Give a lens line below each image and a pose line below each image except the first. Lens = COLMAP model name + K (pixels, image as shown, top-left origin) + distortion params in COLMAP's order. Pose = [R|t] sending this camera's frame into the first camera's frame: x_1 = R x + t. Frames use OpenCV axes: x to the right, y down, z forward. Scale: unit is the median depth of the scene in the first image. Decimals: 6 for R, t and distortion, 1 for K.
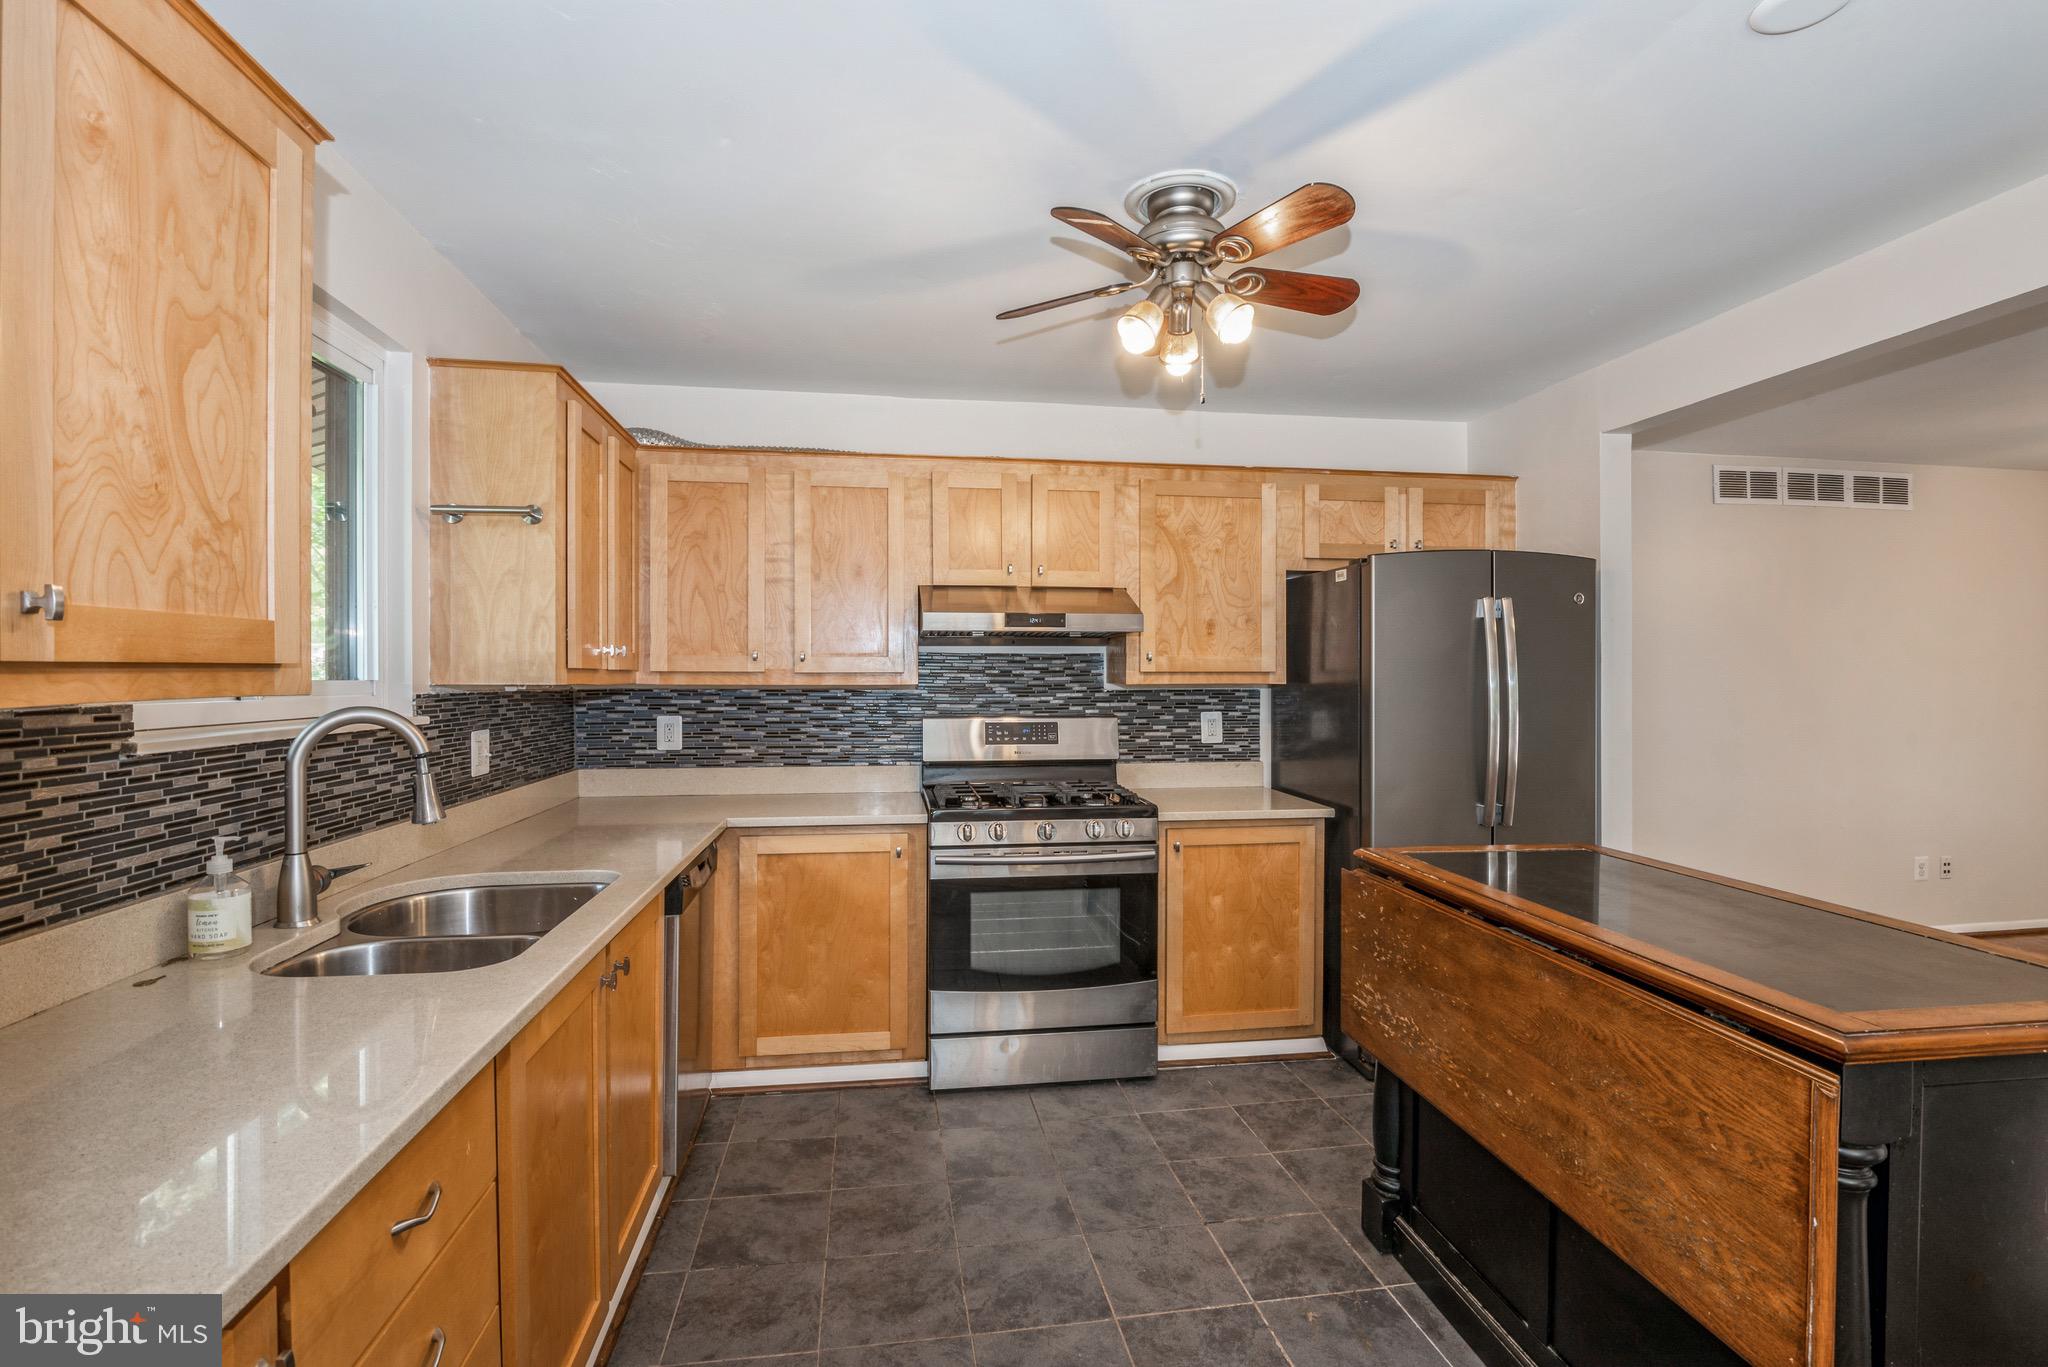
lens RADIAL K [[942.8, 0, 1014.9], [0, 942.8, 674.0], [0, 0, 1]] dist [-0.011712, -0.001886]
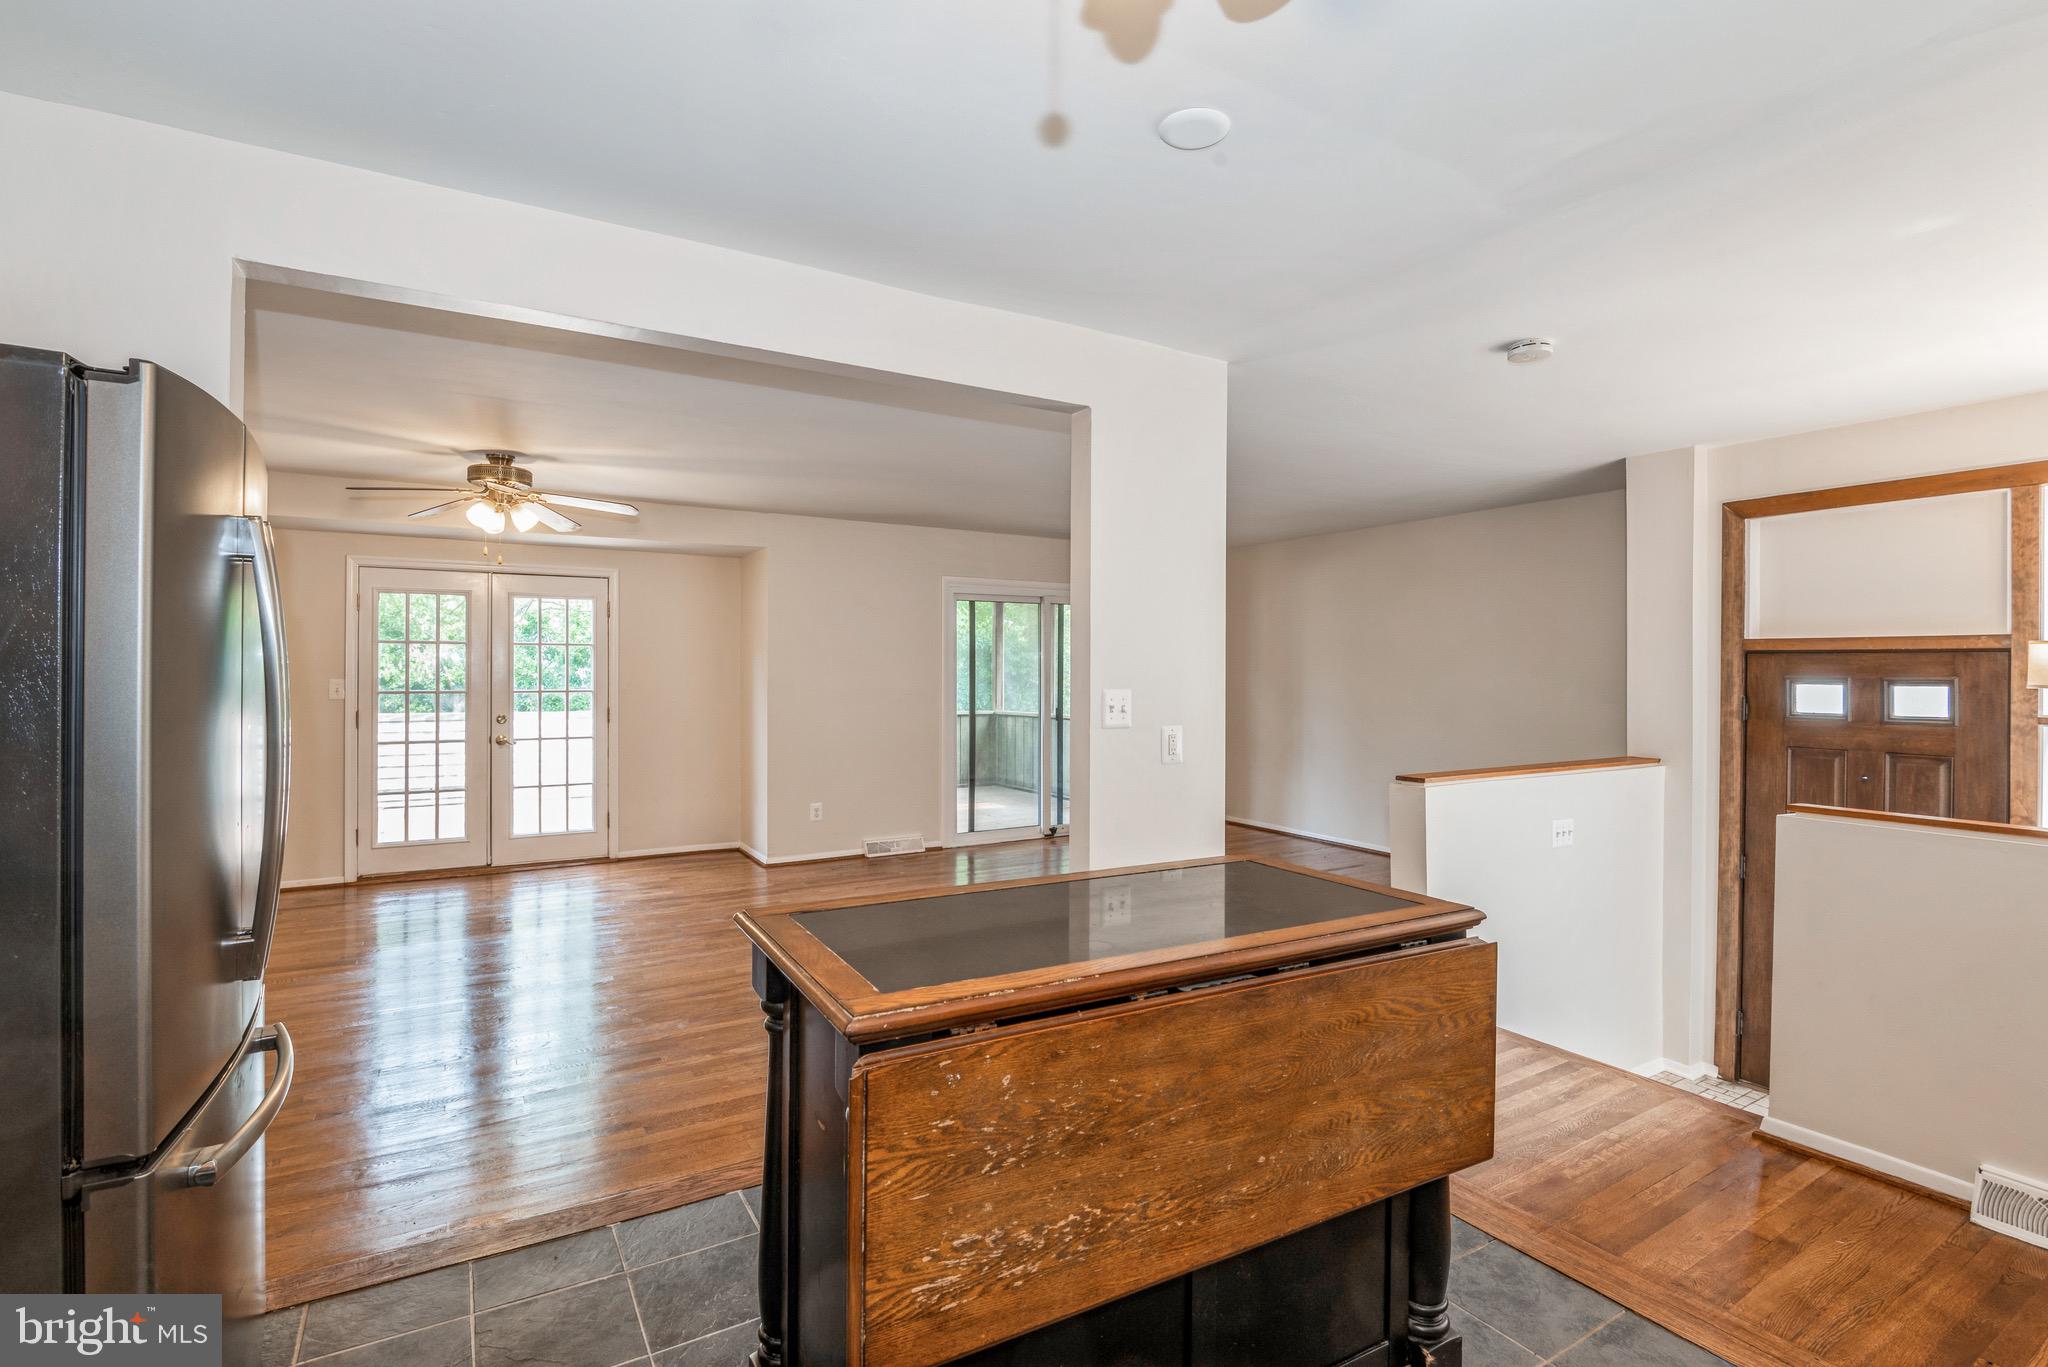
lens RADIAL K [[942.8, 0, 1025.5], [0, 942.8, 668.2], [0, 0, 1]] dist [-0.011712, -0.001886]
pose [[-0.369605, 0.000339, 0.929189, -0.135207], [-0.006057, 0.999978, -0.002774, -0.004421], [-0.929169, -0.006654, -0.369594, 1.022092]]
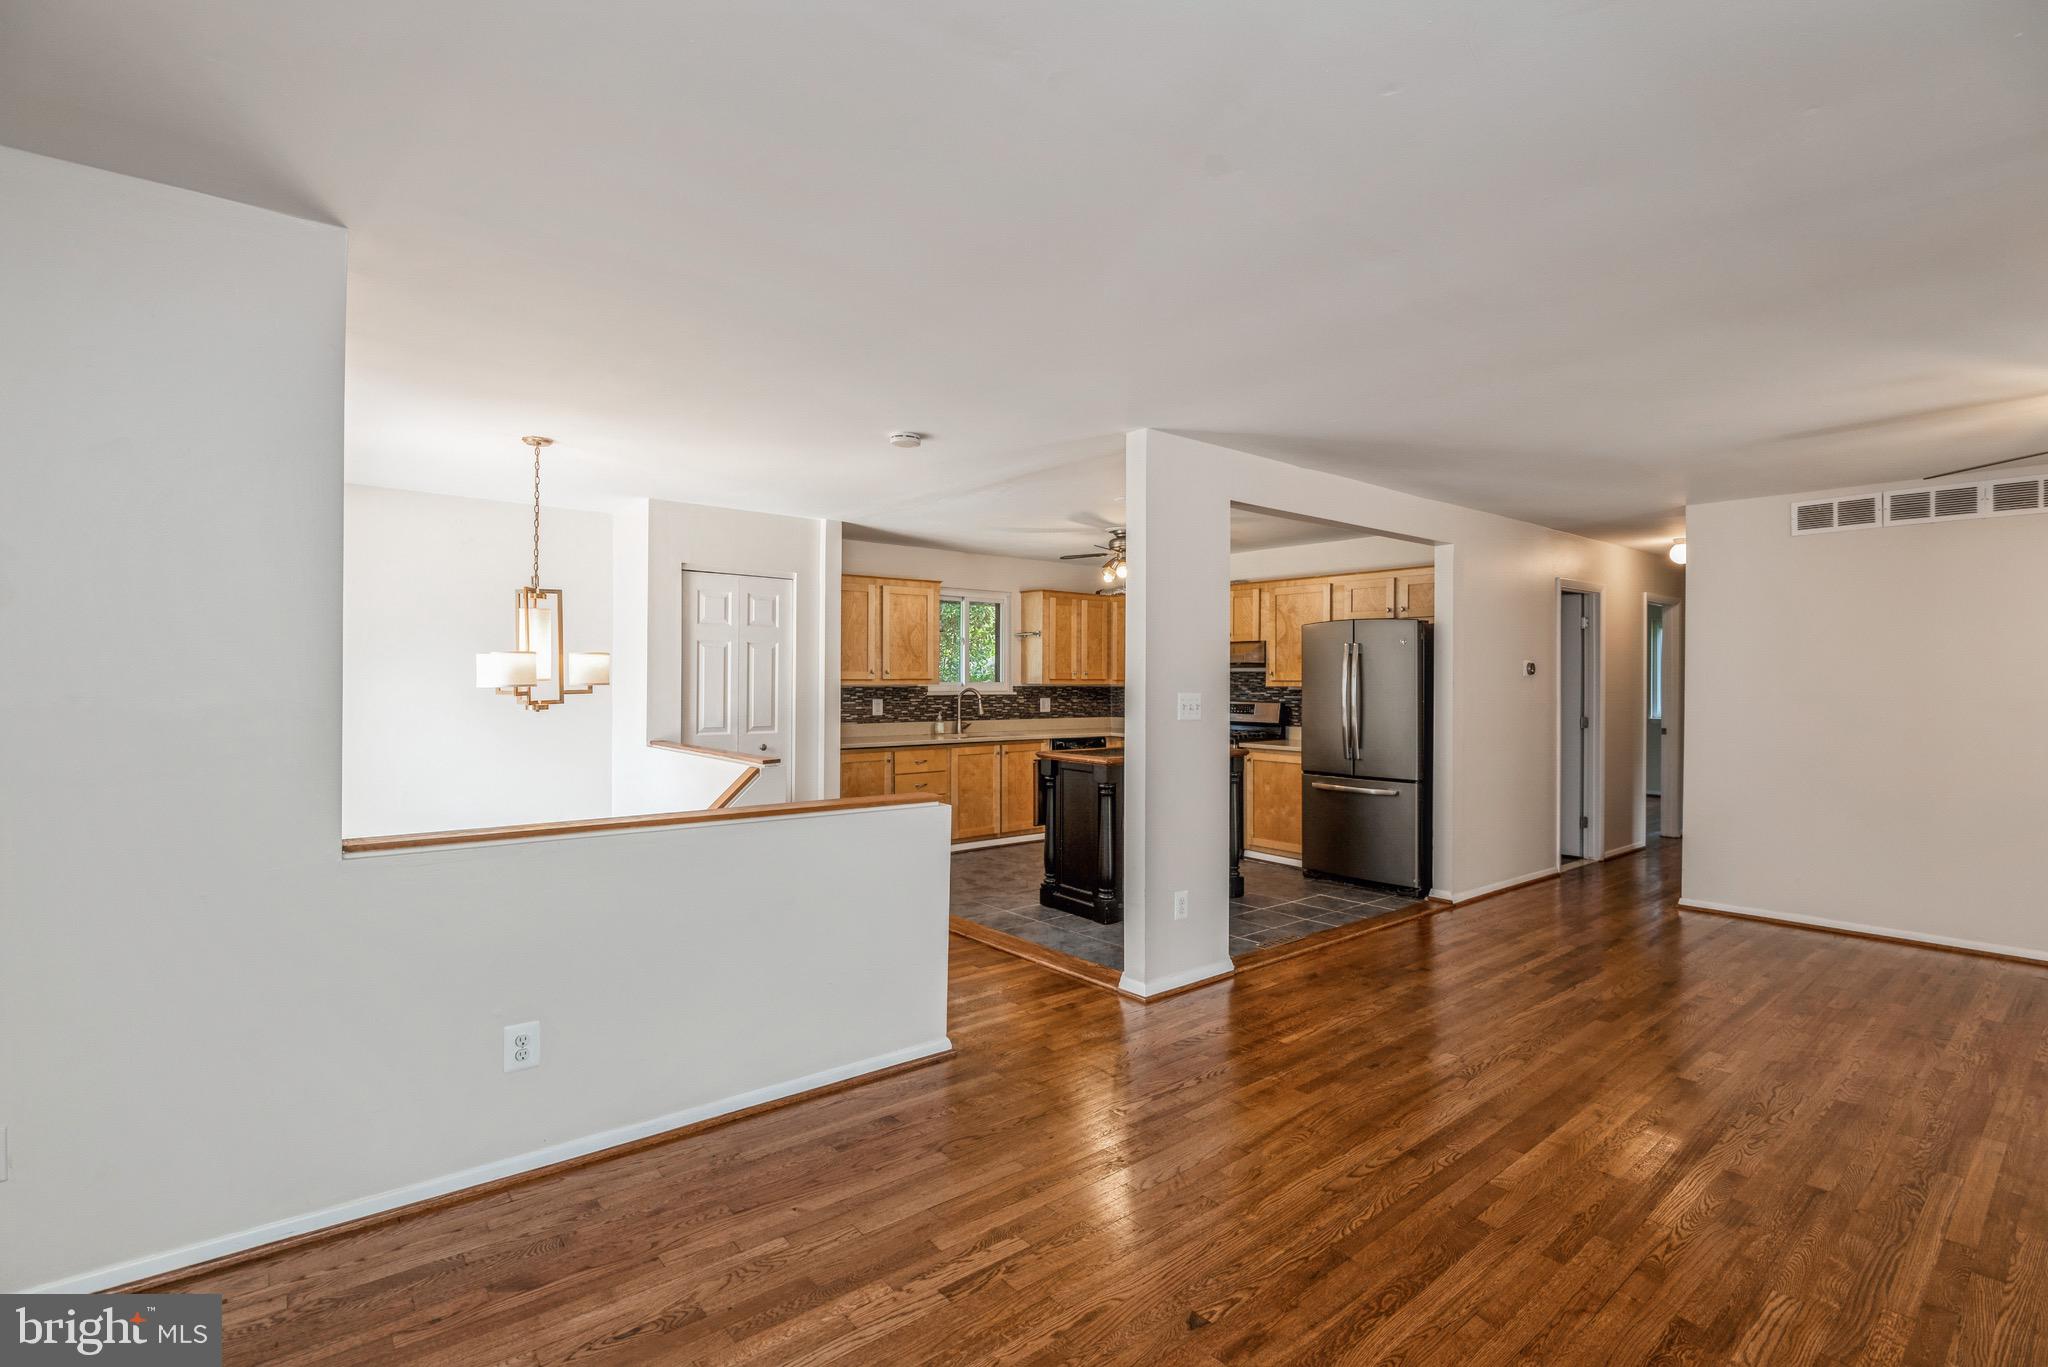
lens RADIAL K [[942.8, 0, 1030.4], [0, 942.8, 686.1], [0, 0, 1]] dist [-0.011712, -0.001886]
pose [[0.507413, 0.007928, -0.861667, 2.434138], [-0.003441, 0.999968, 0.007174, -0.004765], [0.861696, -0.000675, 0.507424, -0.761524]]
